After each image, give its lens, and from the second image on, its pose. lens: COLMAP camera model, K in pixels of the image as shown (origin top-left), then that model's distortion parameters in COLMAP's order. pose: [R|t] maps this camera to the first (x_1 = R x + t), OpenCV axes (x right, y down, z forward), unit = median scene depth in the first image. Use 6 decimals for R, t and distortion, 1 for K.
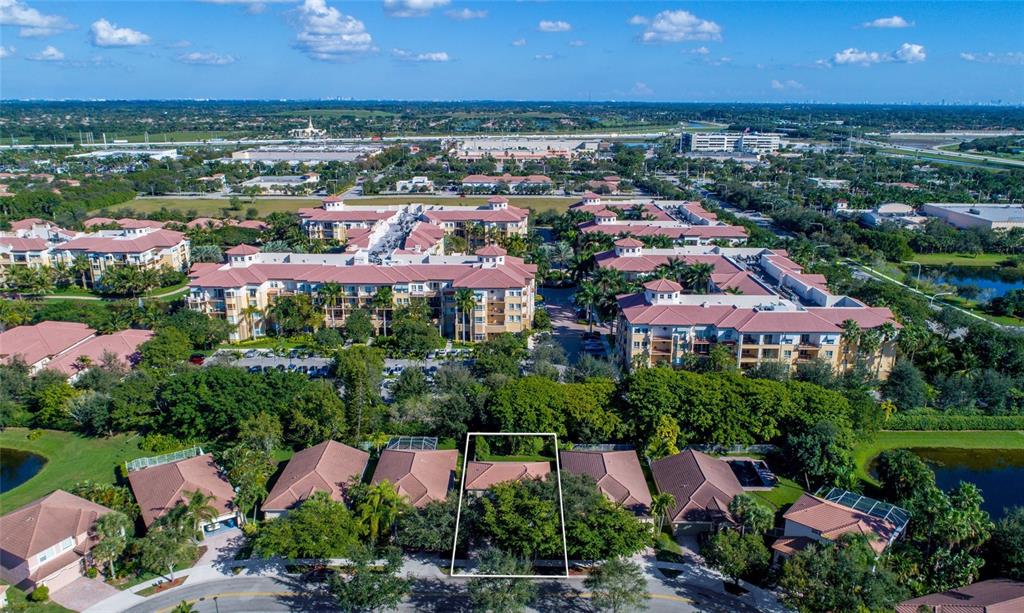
lens RADIAL K [[712.8, 0, 511.7], [0, 712.8, 308.1], [0, 0, 1]] dist [-0.006280, 0.001341]
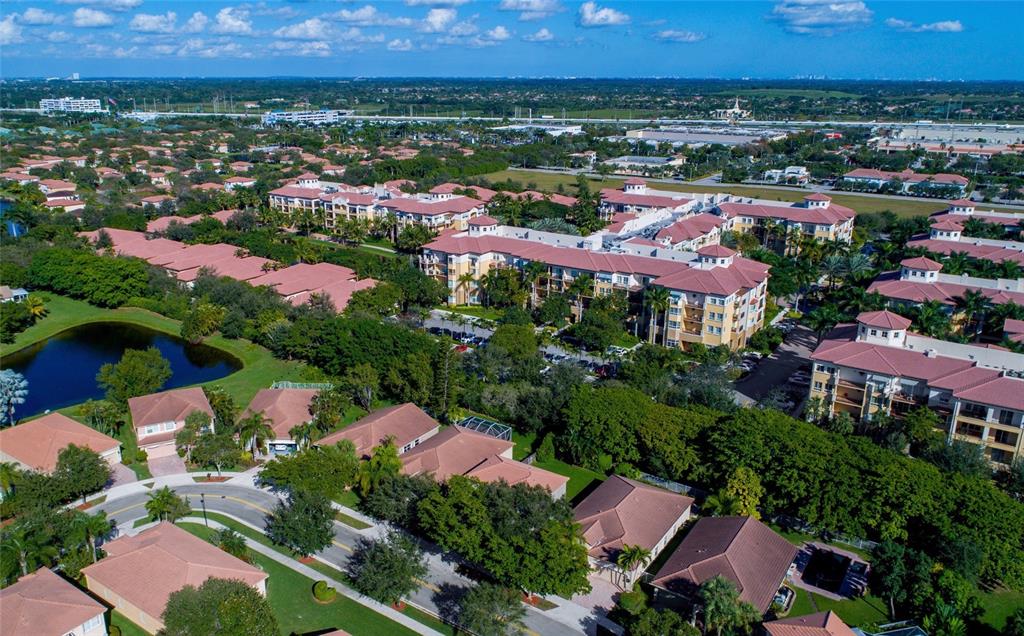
lens RADIAL K [[760.4, 0, 512.2], [0, 760.4, 316.9], [0, 0, 1]] dist [-0.011592, 0.009189]
pose [[0.831929, 0.167044, -0.529142, 0.286354], [-0.156478, 0.985533, 0.065104, -0.022921], [0.532362, 0.028638, 0.846032, 0.084339]]
